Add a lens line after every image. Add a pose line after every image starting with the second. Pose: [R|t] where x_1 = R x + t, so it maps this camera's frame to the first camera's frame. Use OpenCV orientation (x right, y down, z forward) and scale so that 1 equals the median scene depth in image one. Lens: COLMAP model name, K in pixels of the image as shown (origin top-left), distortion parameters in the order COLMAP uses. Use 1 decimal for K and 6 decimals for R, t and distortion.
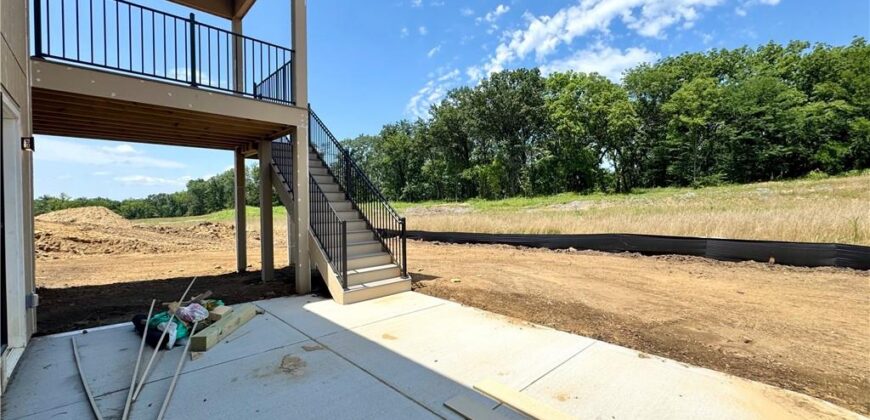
lens RADIAL K [[350.5, 0, 440.2], [0, 350.5, 207.6], [0, 0, 1]] dist [-0.000600, 0.000178]
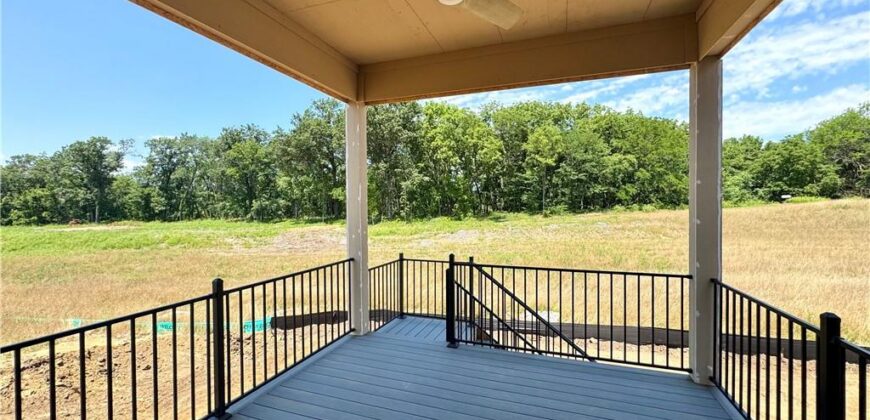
lens RADIAL K [[350.3, 0, 434.9], [0, 350.3, 208.4], [0, 0, 1]] dist [-0.003321, 0.000521]
pose [[0.901322, 0.003581, 0.433134, -0.119557], [0.001823, 0.999926, -0.012060, -0.058210], [-0.433145, 0.011660, 0.901249, 0.064446]]
